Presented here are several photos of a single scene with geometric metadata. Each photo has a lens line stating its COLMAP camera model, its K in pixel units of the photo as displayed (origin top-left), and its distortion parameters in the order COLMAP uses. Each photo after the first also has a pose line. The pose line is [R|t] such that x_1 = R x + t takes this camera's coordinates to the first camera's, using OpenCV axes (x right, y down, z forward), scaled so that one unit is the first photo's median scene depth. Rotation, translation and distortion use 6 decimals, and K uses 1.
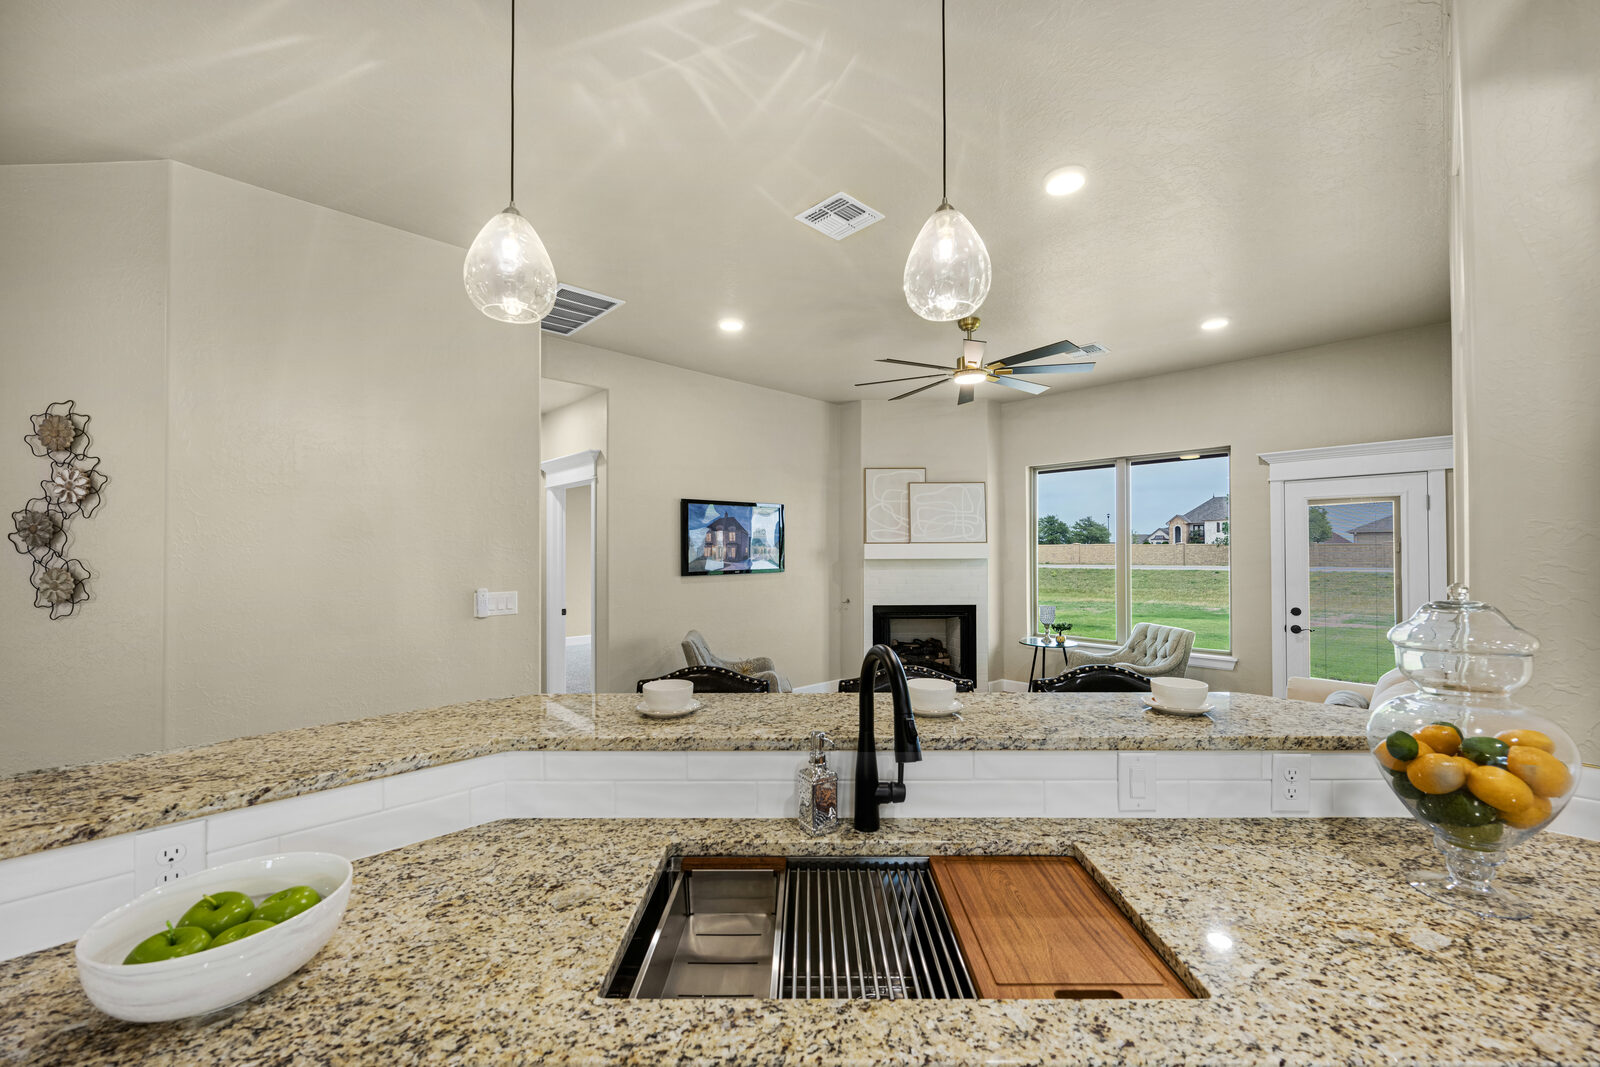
lens RADIAL K [[624.4, 0, 800.1], [0, 624.4, 545.5], [0, 0, 1]] dist [0.000258, 0.000002]
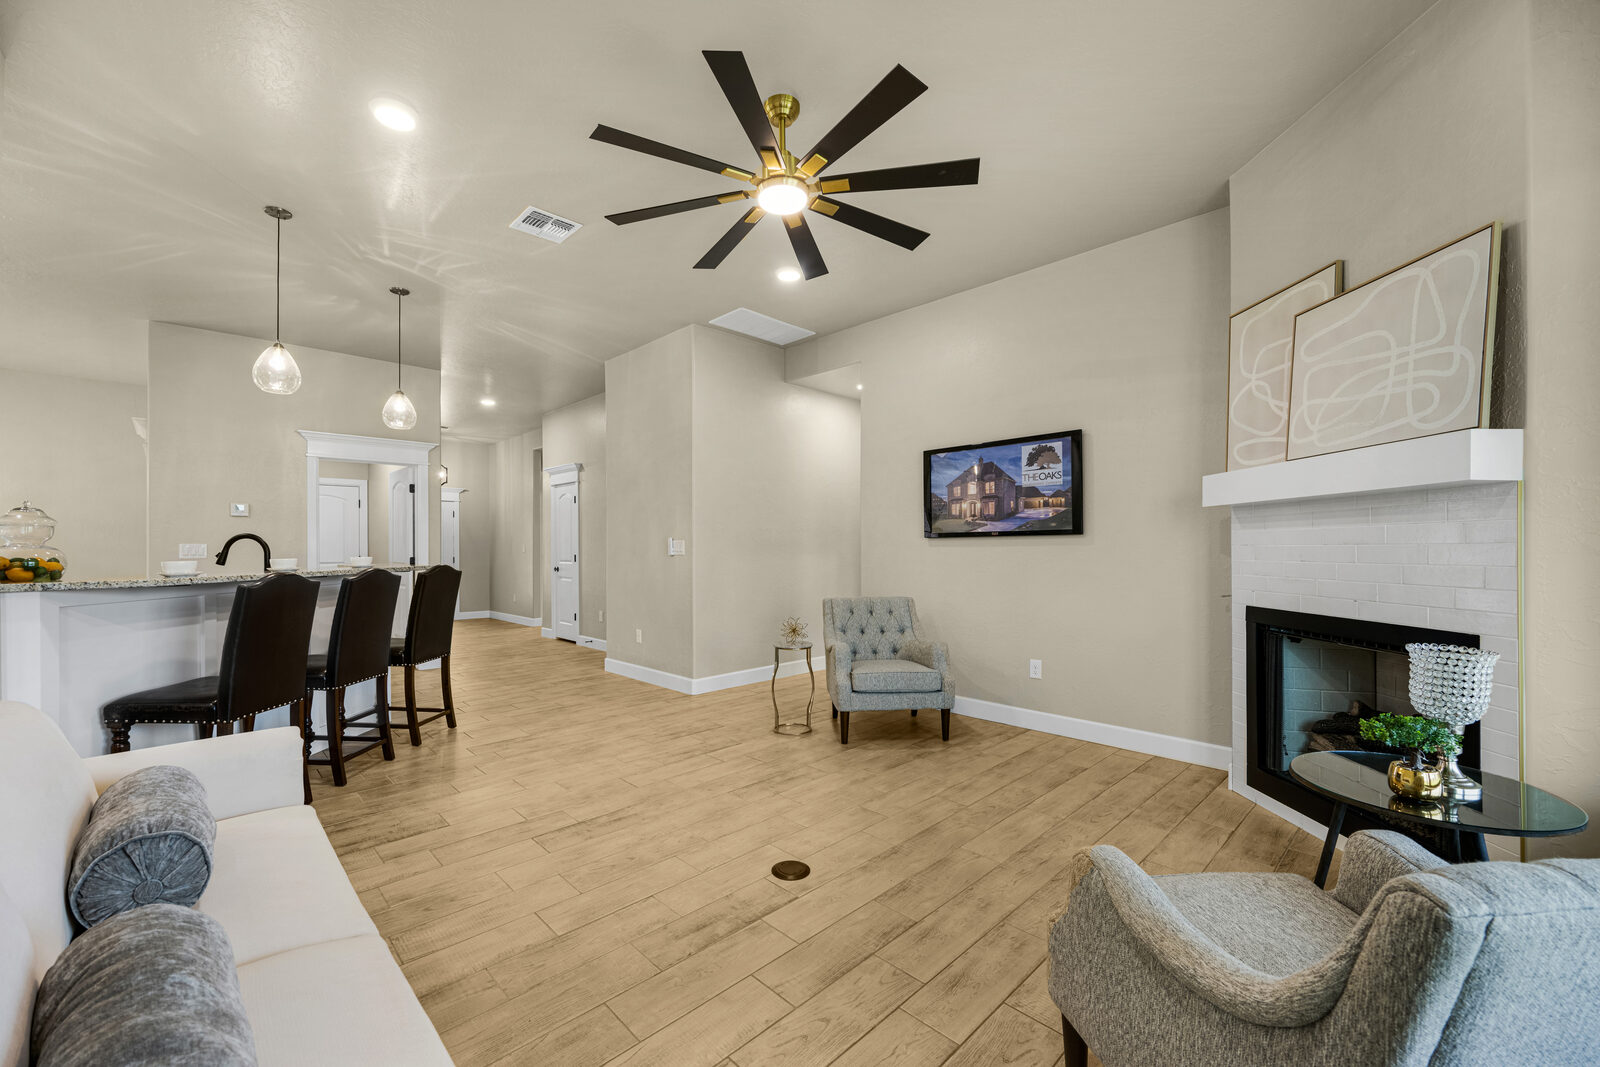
lens RADIAL K [[634.4, 0, 793.0], [0, 634.4, 545.1], [0, 0, 1]] dist [-0.002305, -0.000125]
pose [[0.011943, 0.001345, -0.999928, 0.668302], [0.014045, 0.999900, 0.001513, 0.051646], [0.999830, -0.014062, 0.011923, 0.749513]]
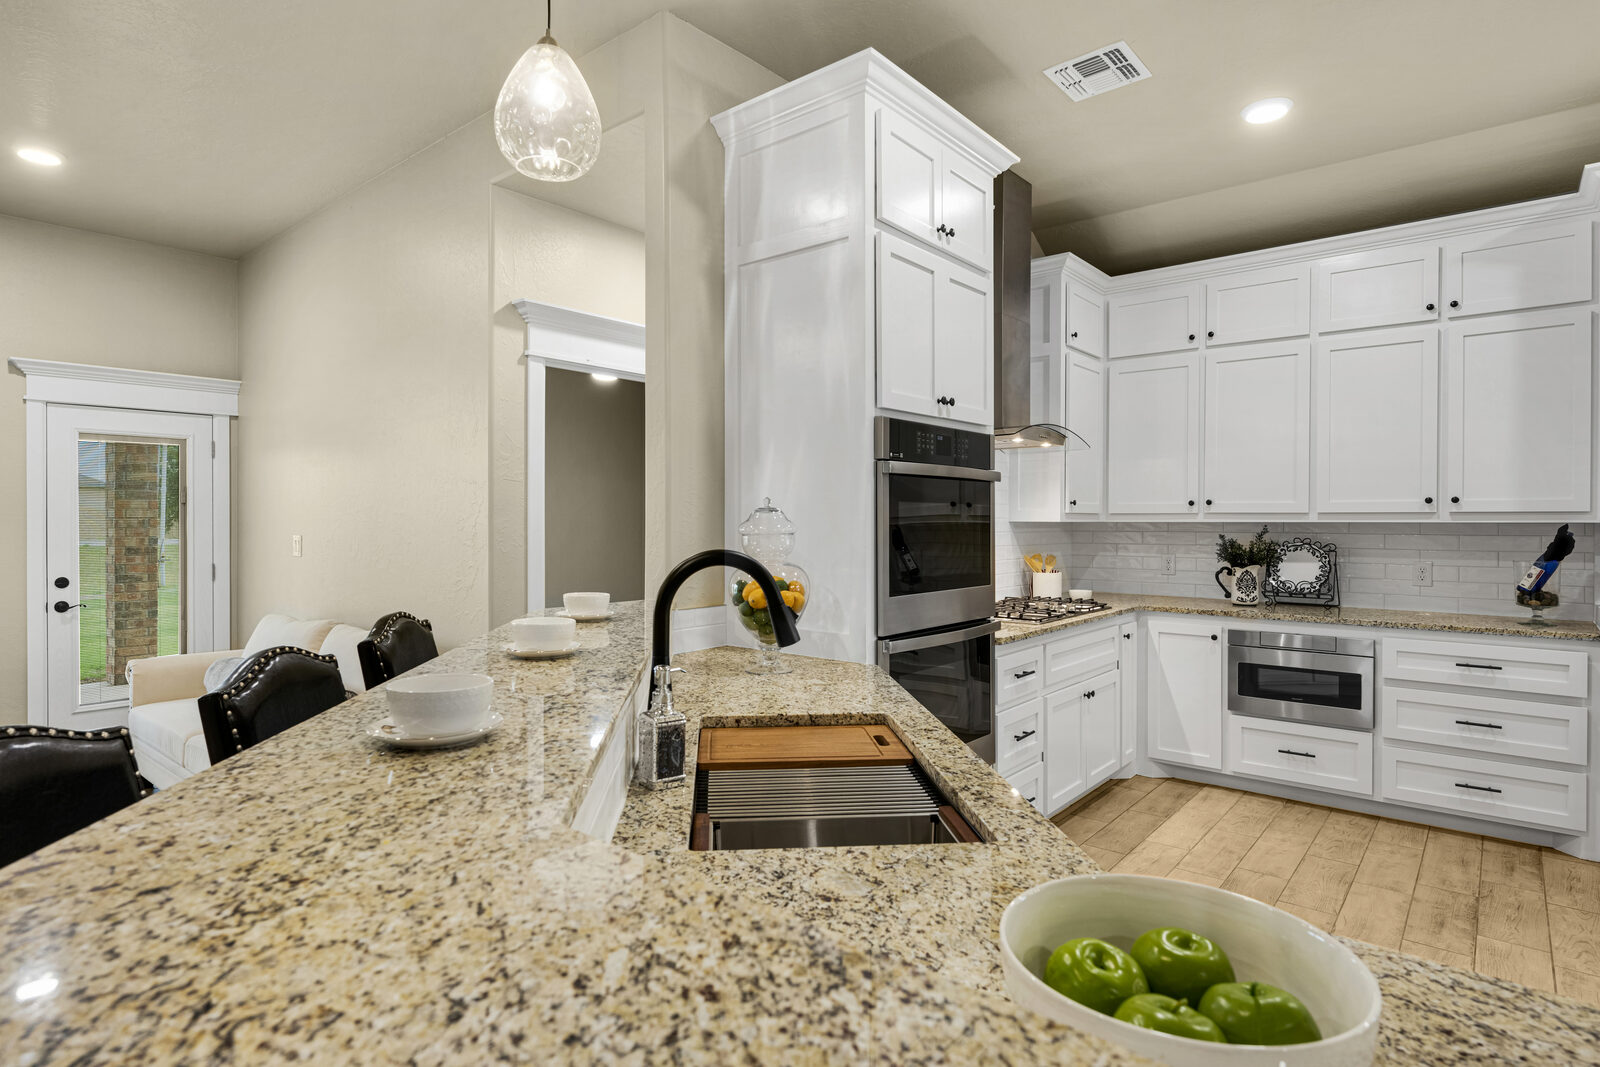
lens RADIAL K [[839.7, 0, 800.0], [0, 839.7, 533.5], [0, 0, 1]] dist [0.000561, 0.000261]
pose [[-0.110391, -0.005505, 0.993873, -0.241174], [-0.014079, 0.999893, 0.003975, 0.027174], [-0.993788, -0.013554, -0.110457, 0.211500]]
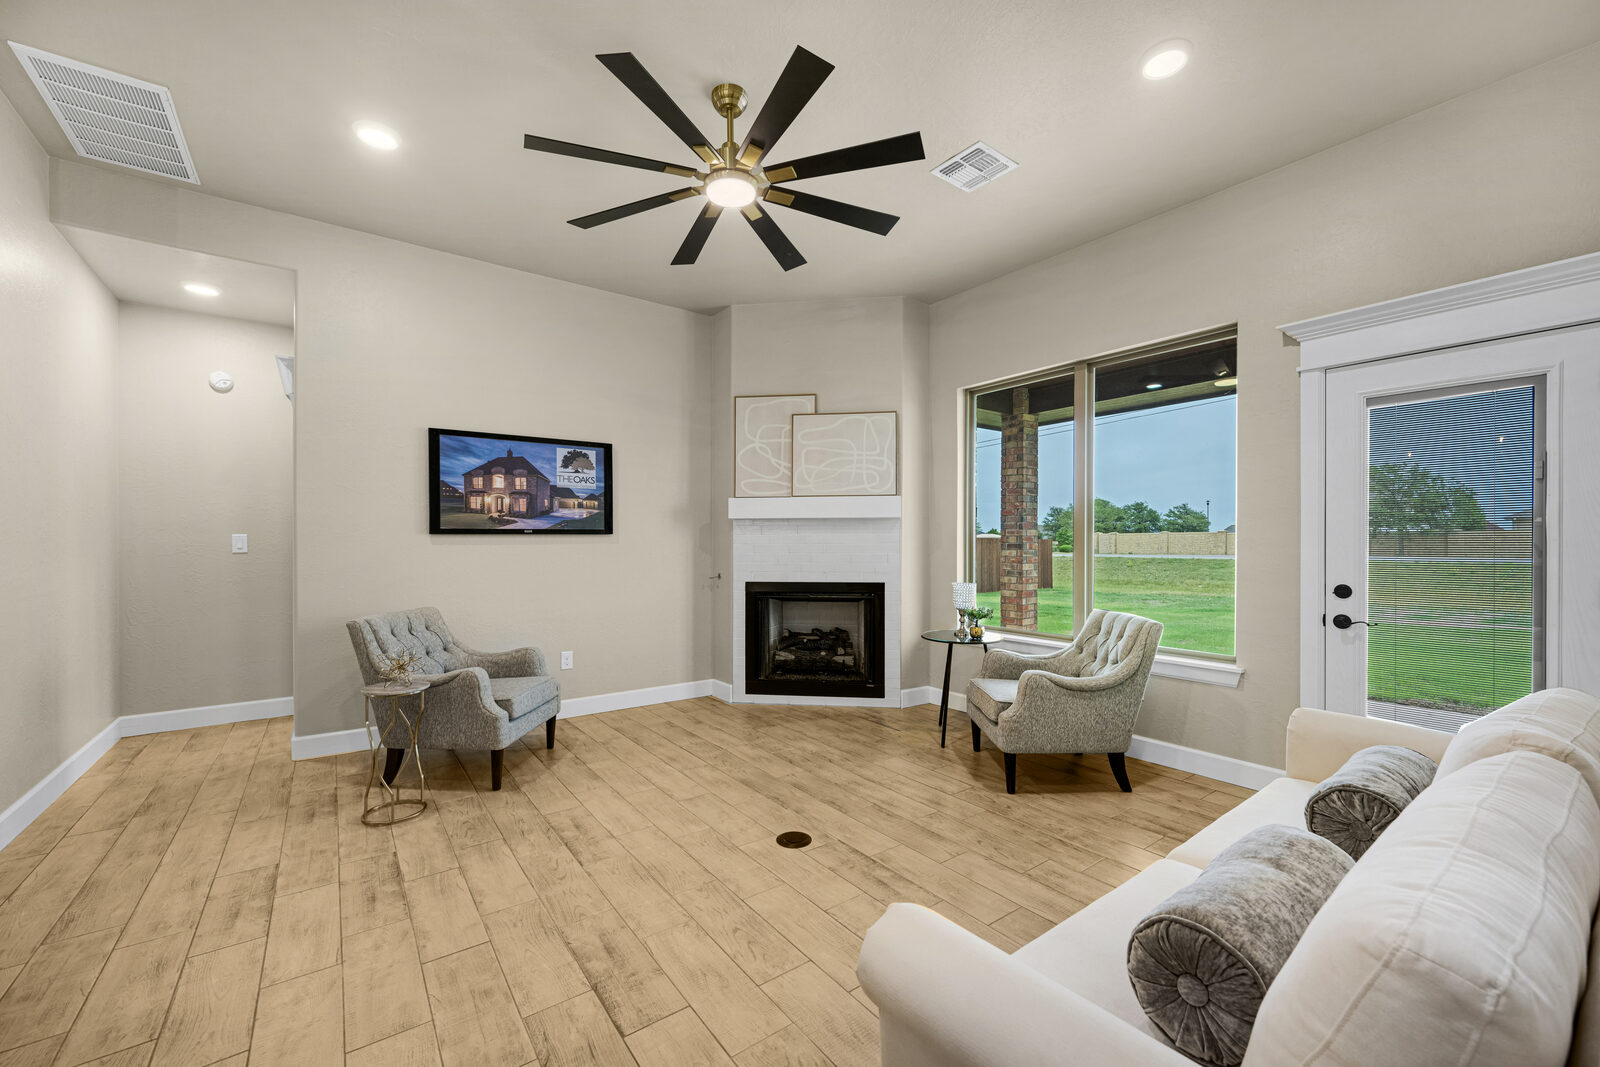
lens RADIAL K [[634.4, 0, 793.0], [0, 634.4, 545.1], [0, 0, 1]] dist [-0.002305, -0.000125]
pose [[0.991982, 0.004097, -0.126313, 0.305906], [-0.002305, 0.999895, 0.014335, 0.047088], [0.126358, -0.013929, 0.991887, 0.297175]]
